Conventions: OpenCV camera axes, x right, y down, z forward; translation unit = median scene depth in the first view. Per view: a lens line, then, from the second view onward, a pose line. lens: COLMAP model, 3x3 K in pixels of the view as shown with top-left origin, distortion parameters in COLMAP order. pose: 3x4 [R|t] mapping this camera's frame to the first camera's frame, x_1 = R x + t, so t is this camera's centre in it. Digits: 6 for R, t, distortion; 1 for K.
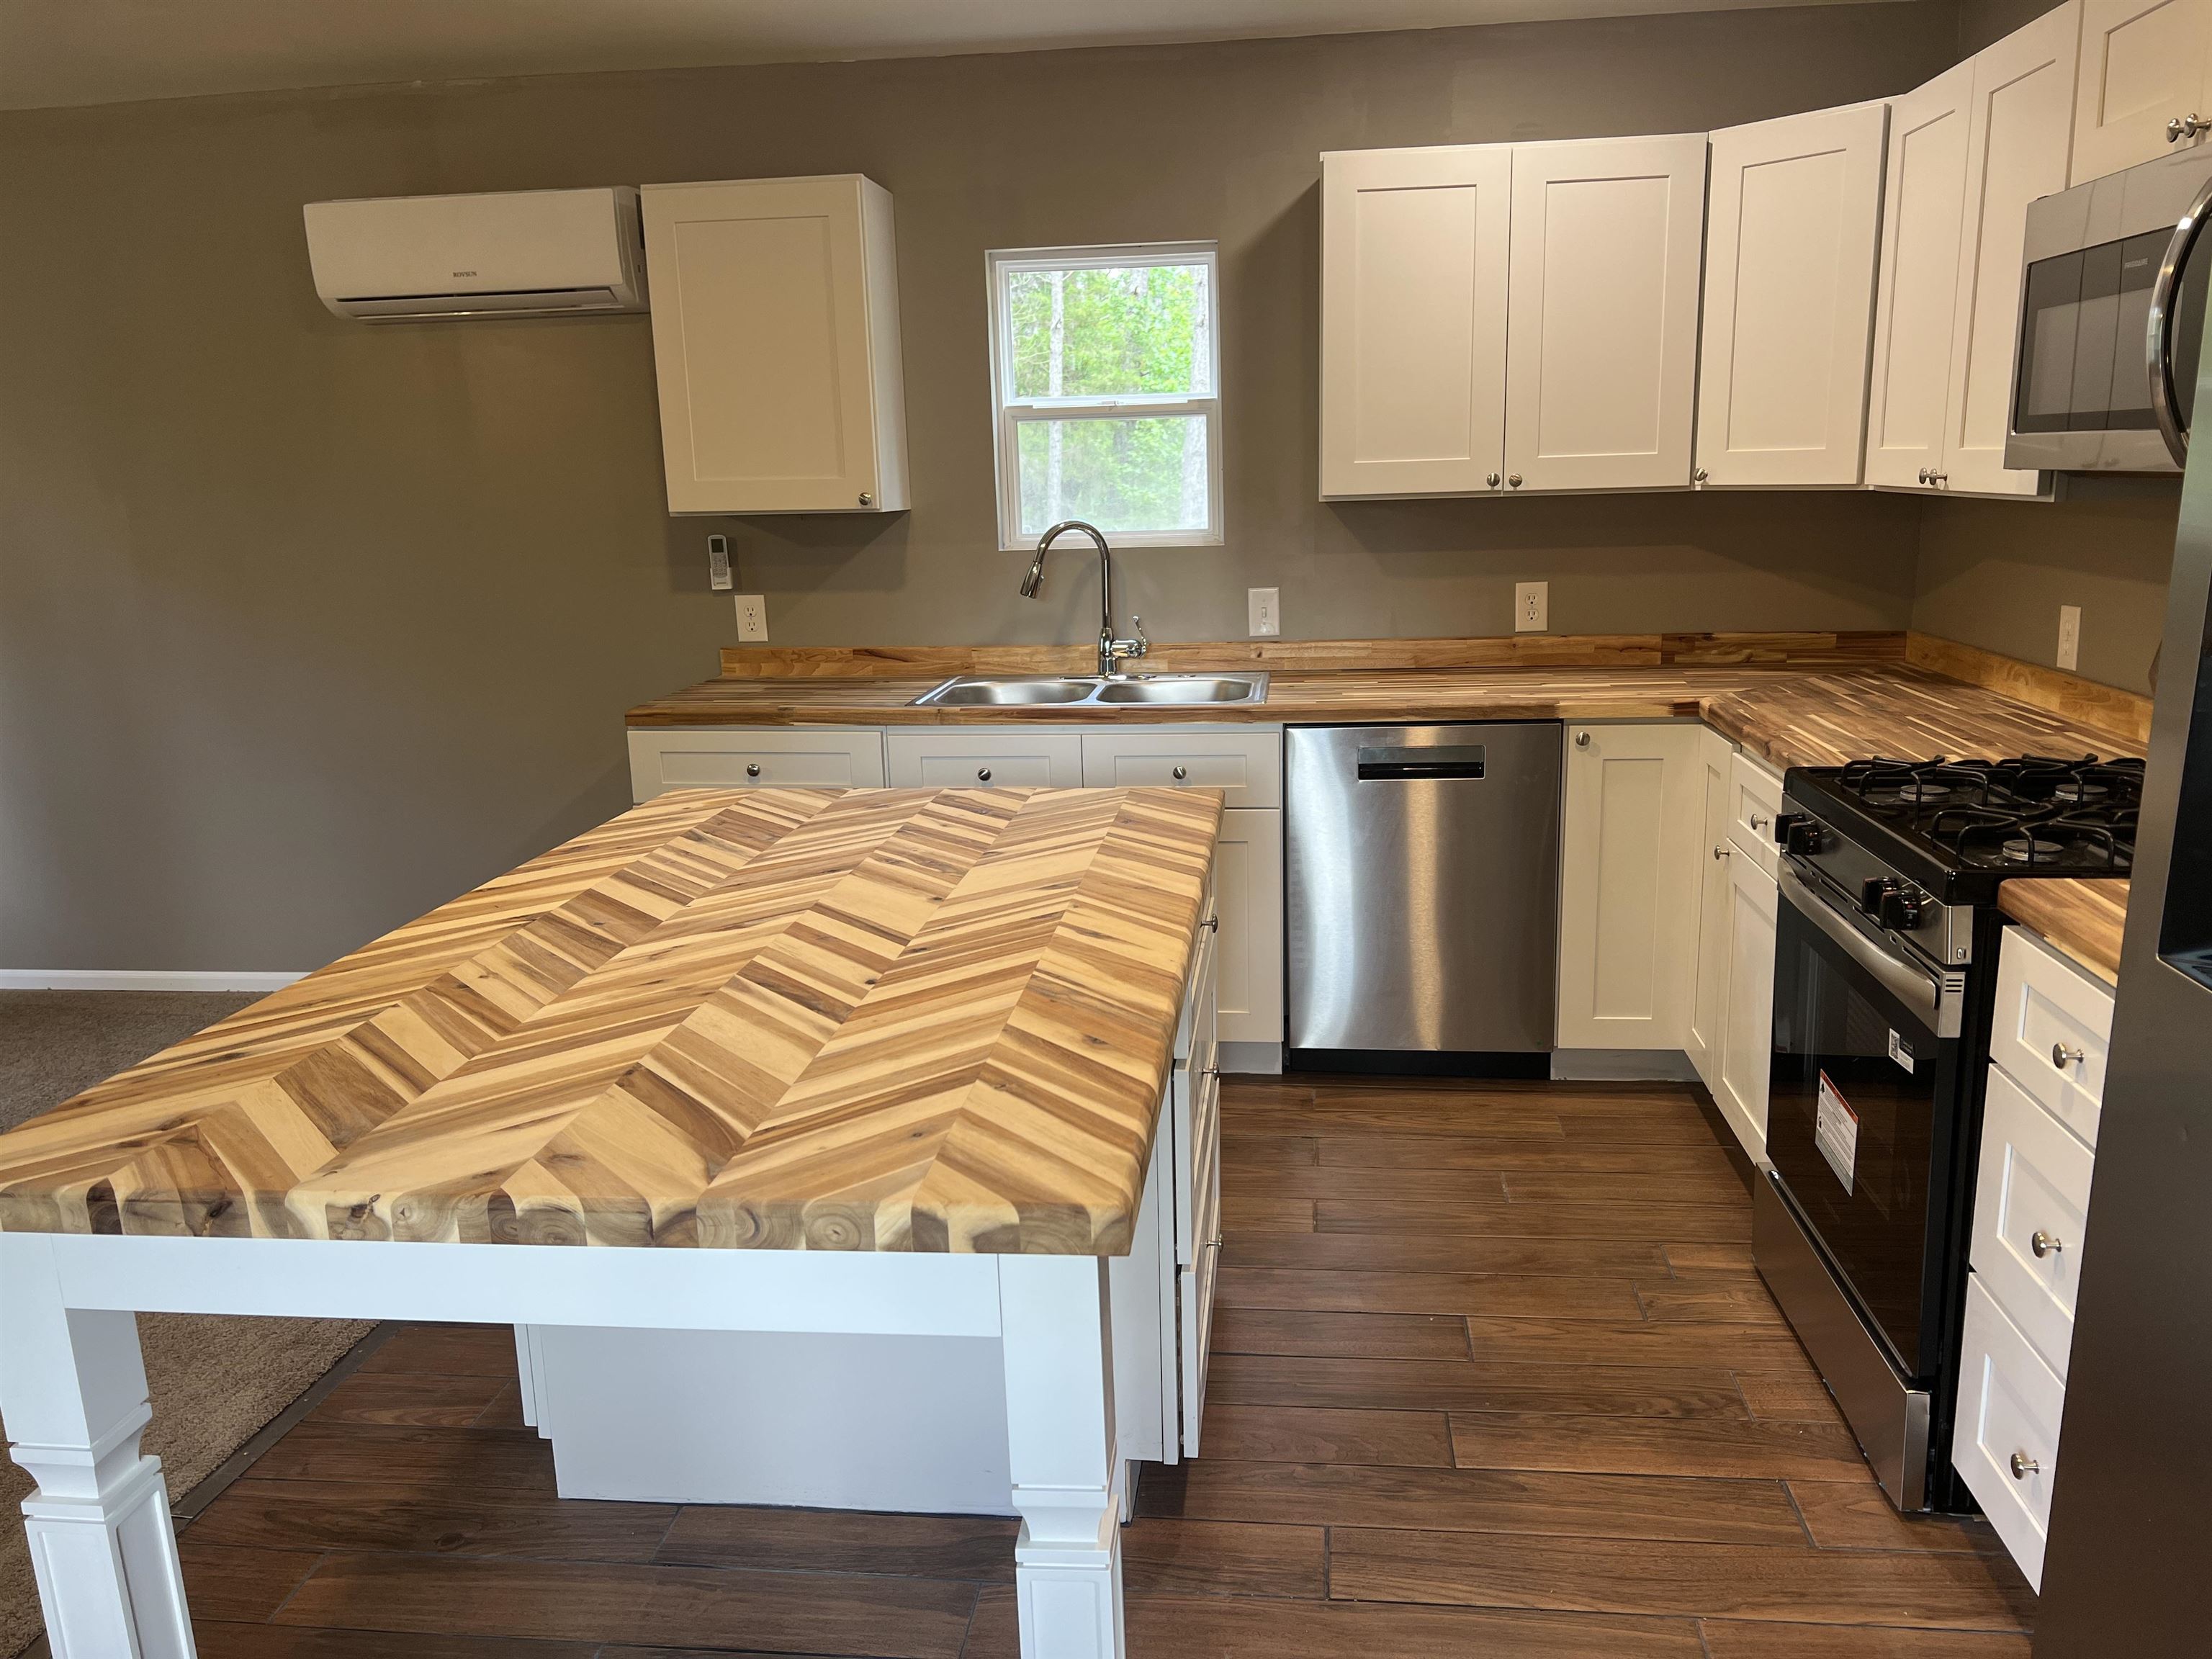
lens RADIAL K [[1682.8, 0, 1114.5], [0, 1682.8, 831.1], [0, 0, 1]] dist [0.074404, -0.074410]
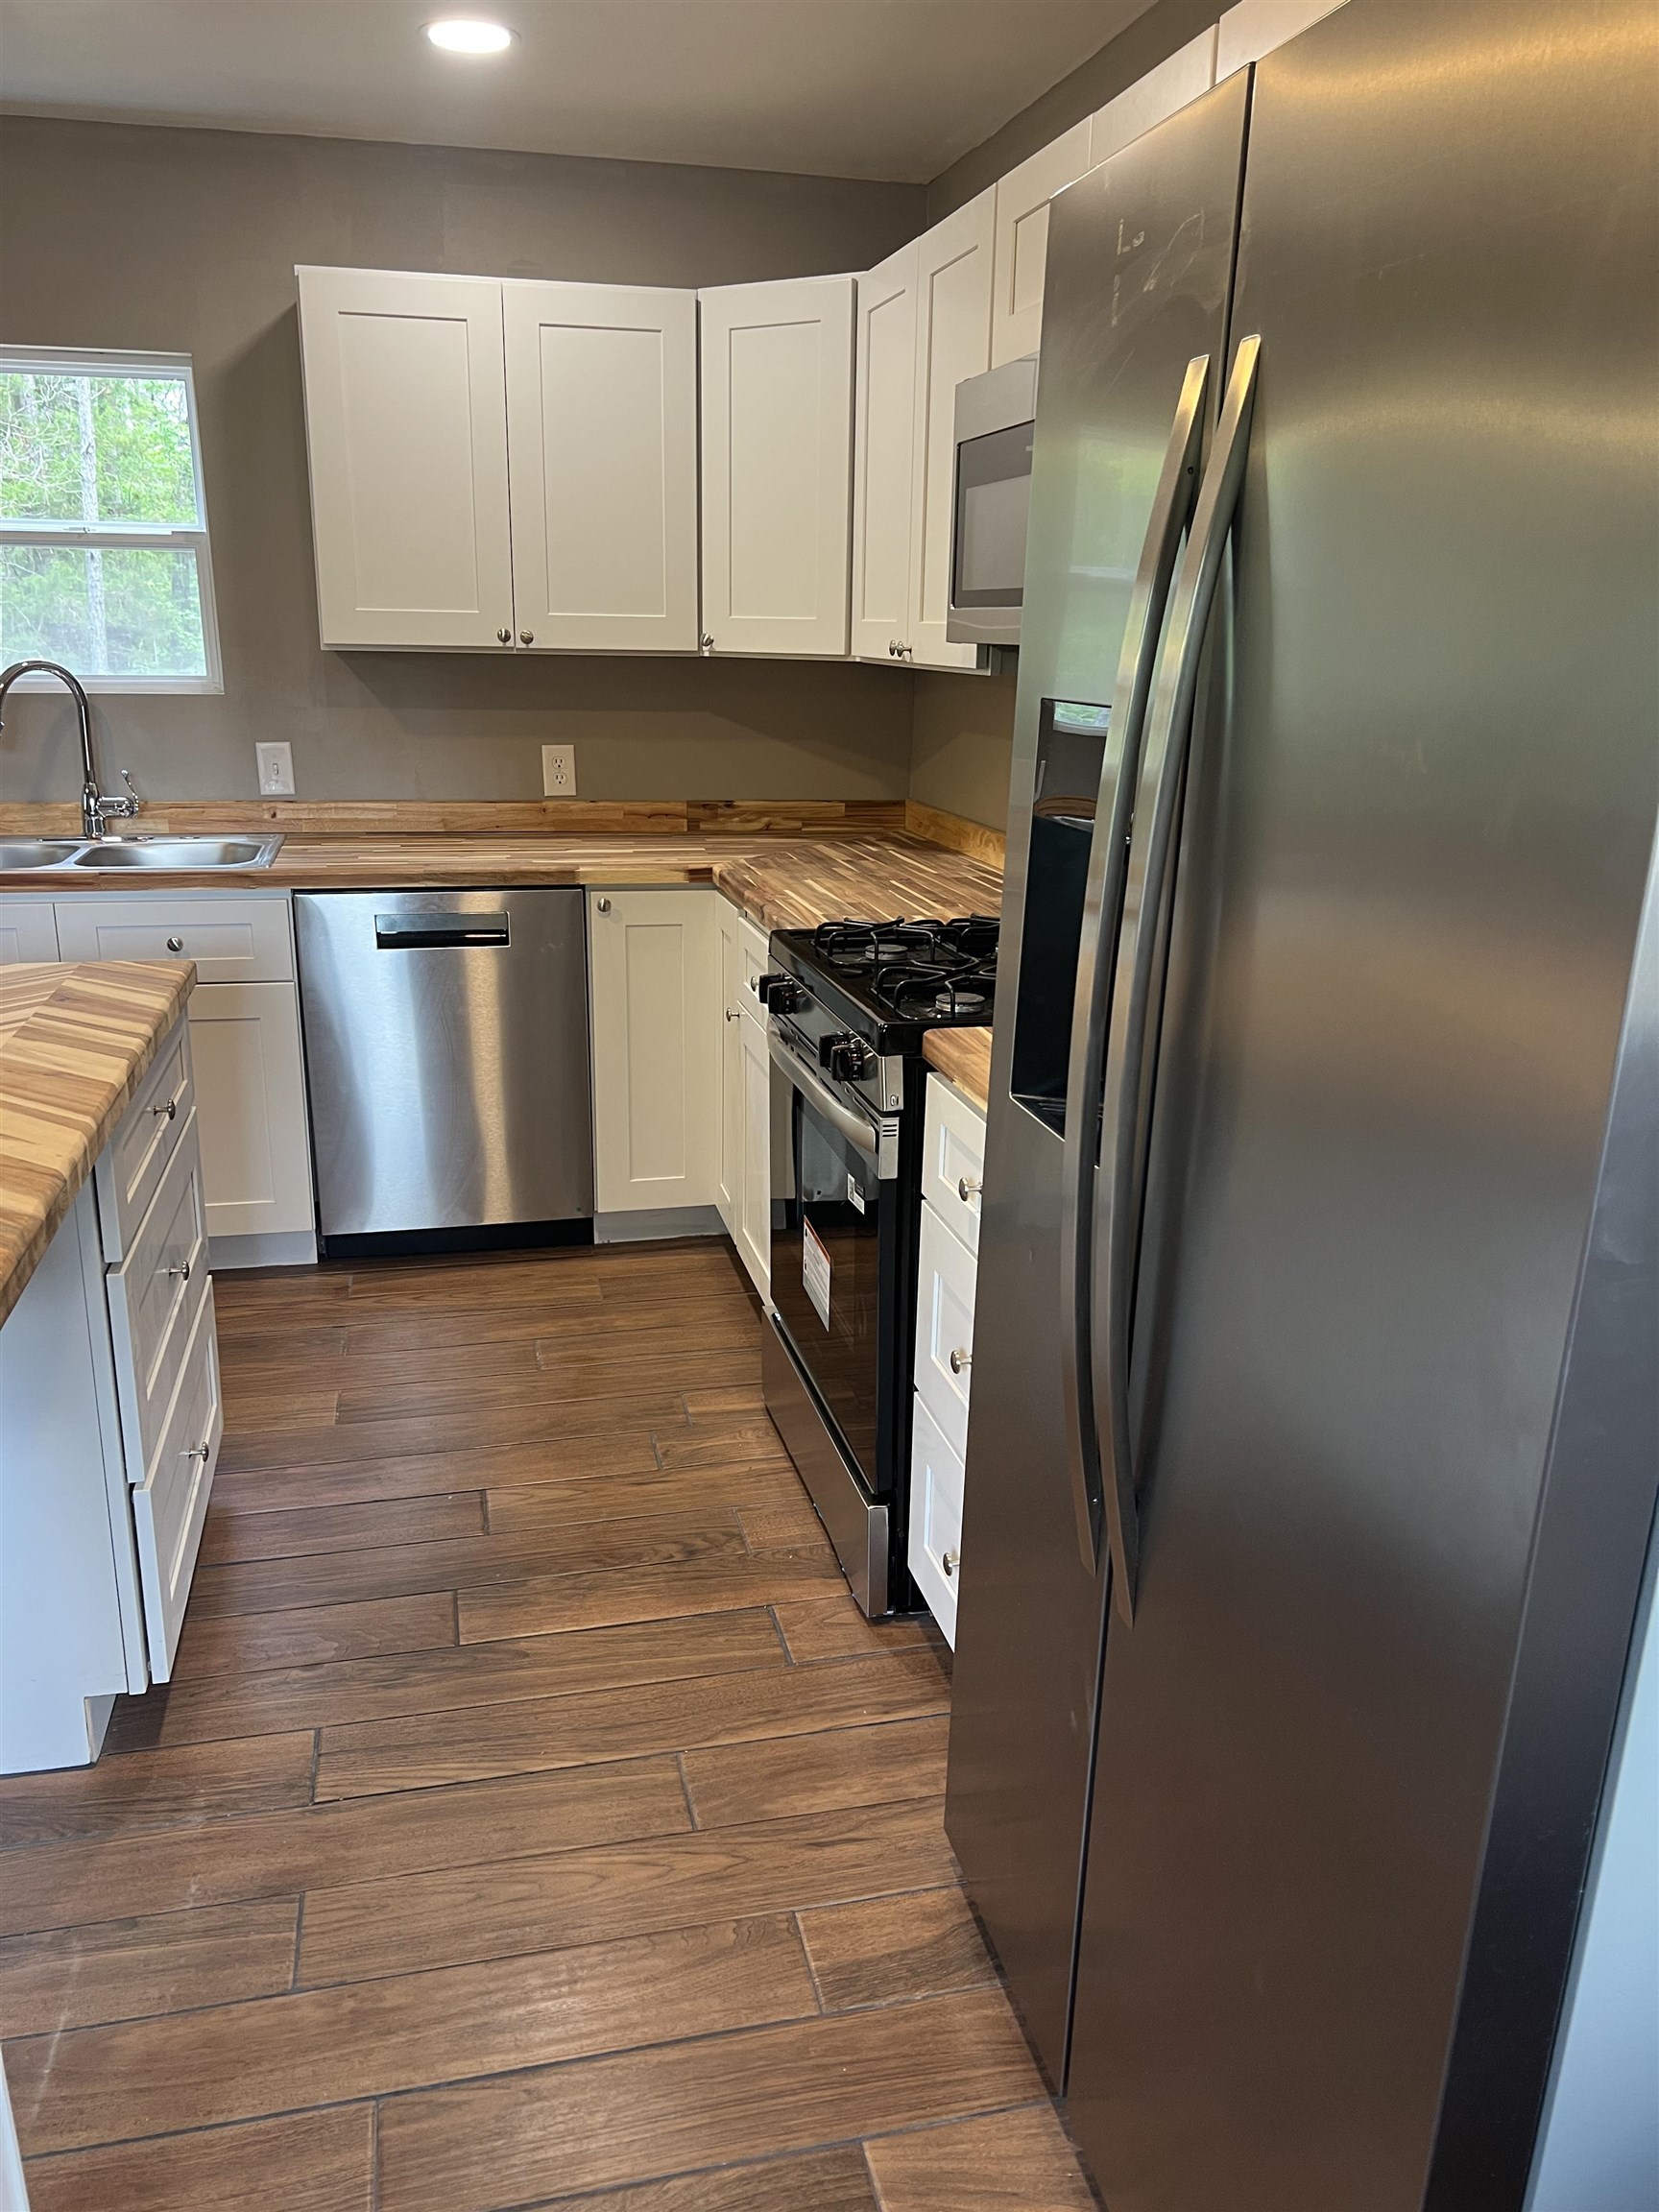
lens RADIAL K [[1682.8, 0, 798.5], [0, 1682.8, 1111.9], [0, 0, 1]] dist [0.074404, -0.074410]
pose [[0.944487, -0.051818, 0.324436, 0.058698], [0.030909, 0.997119, 0.069275, 0.002447], [-0.327091, -0.055402, 0.943368, 0.016226]]
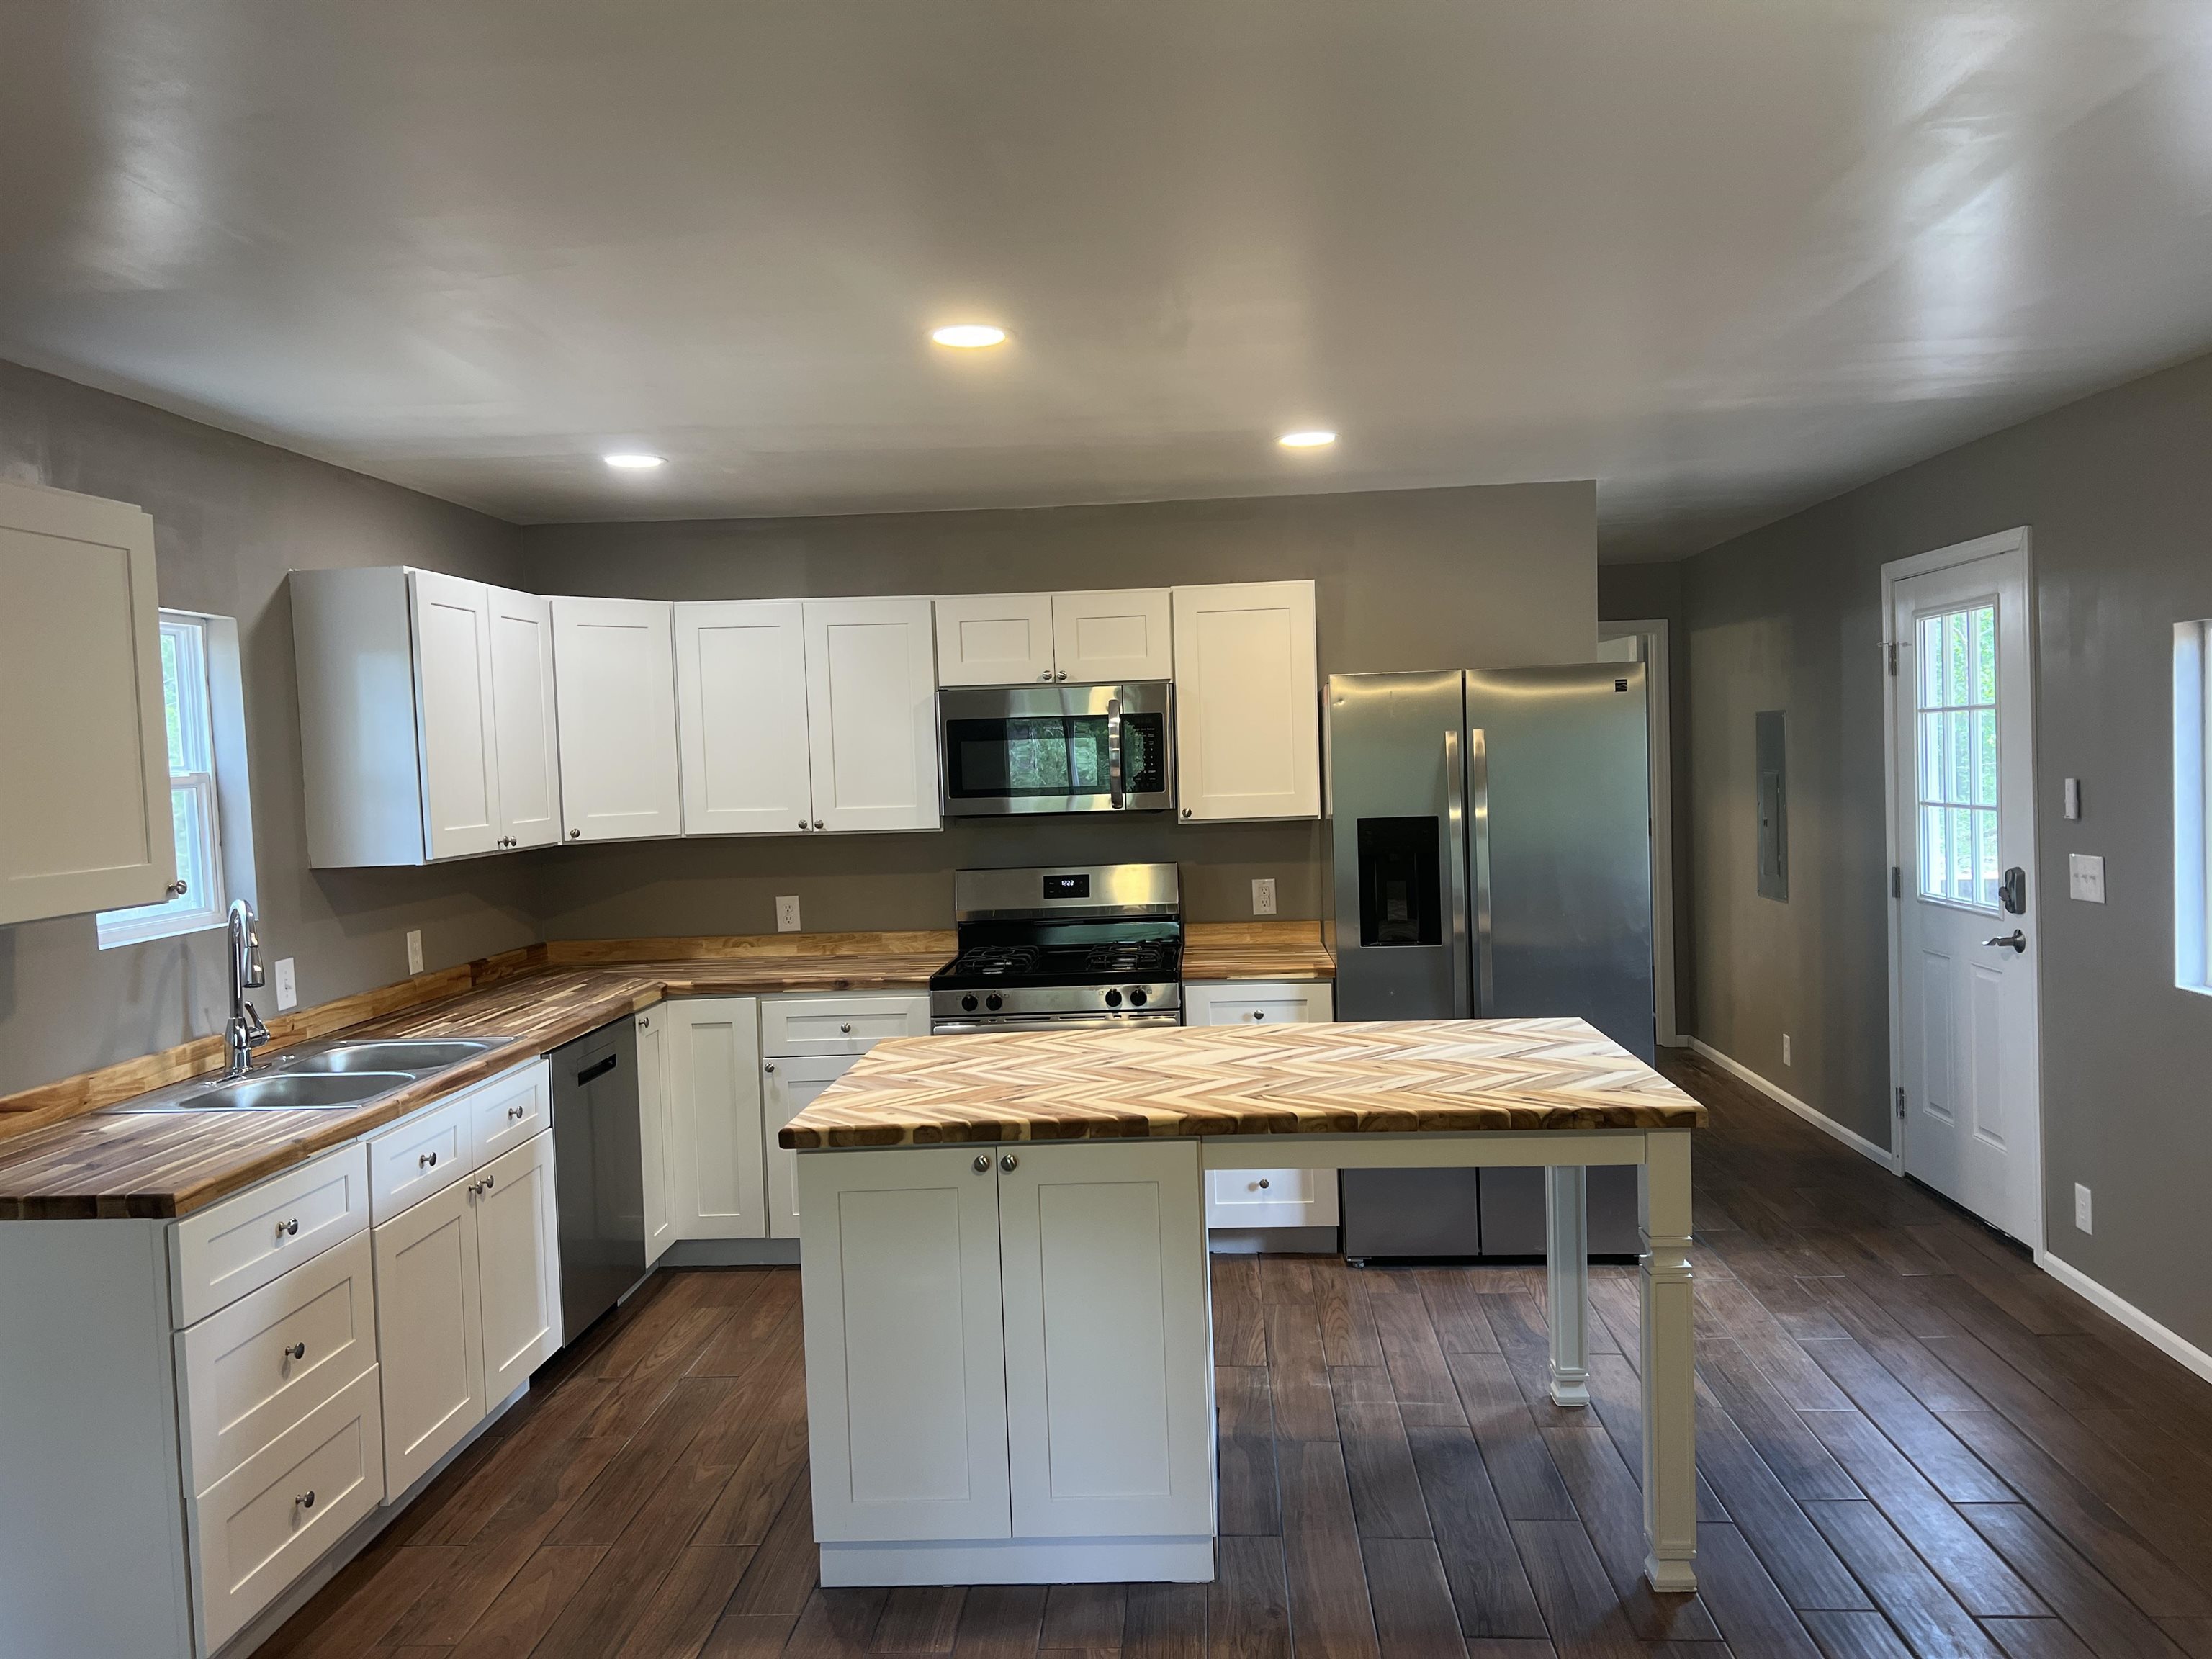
lens RADIAL K [[1682.8, 0, 1105.8], [0, 1682.8, 839.9], [0, 0, 1]] dist [0.074404, -0.074410]
pose [[-0.050519, -0.025159, 0.998406, -1.136384], [0.251213, 0.967221, 0.037084, -0.160155], [-0.966613, 0.252686, -0.042543, 0.703464]]
